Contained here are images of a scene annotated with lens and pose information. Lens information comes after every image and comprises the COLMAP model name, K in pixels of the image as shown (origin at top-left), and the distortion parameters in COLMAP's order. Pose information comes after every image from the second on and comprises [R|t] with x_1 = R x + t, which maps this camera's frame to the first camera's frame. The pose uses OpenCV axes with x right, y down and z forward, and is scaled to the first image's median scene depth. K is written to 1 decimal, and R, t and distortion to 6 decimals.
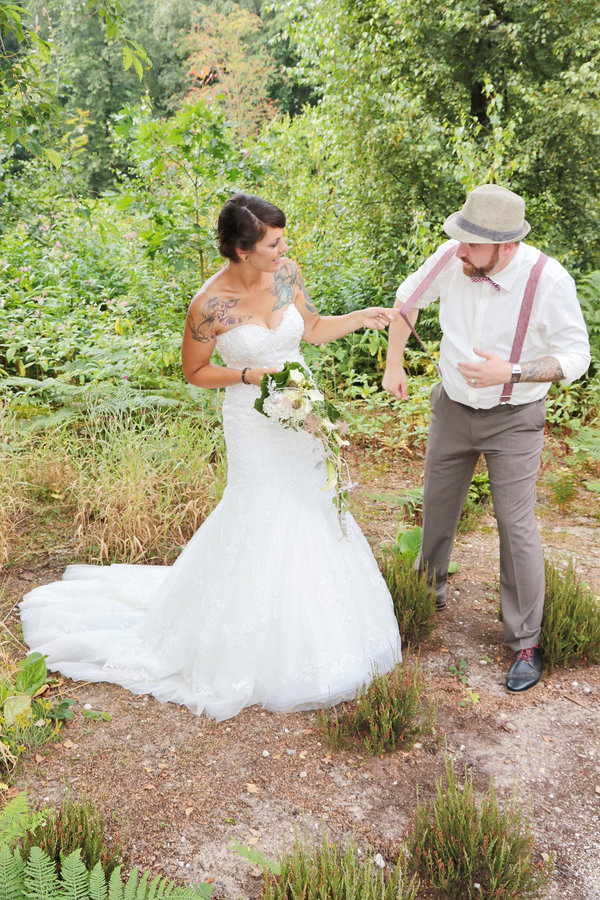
lens RADIAL K [[814.3, 0, 300.0], [0, 814.3, 450.0], [0, 0, 1]] dist [-0.005004, -0.028166]
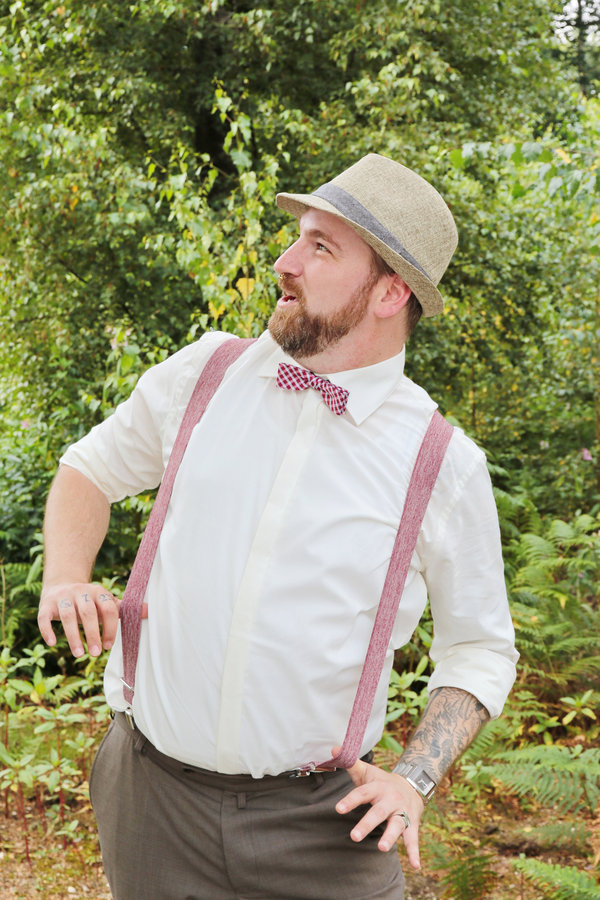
lens RADIAL K [[1317.0, 0, 300.0], [0, 1317.0, 450.0], [0, 0, 1]] dist [0.001667, 0.009349]
pose [[0.966447, -0.059201, 0.249951, 0.036818], [0.108709, 0.975906, -0.189185, -0.036192], [-0.232728, 0.210009, 0.949597, 0.154044]]
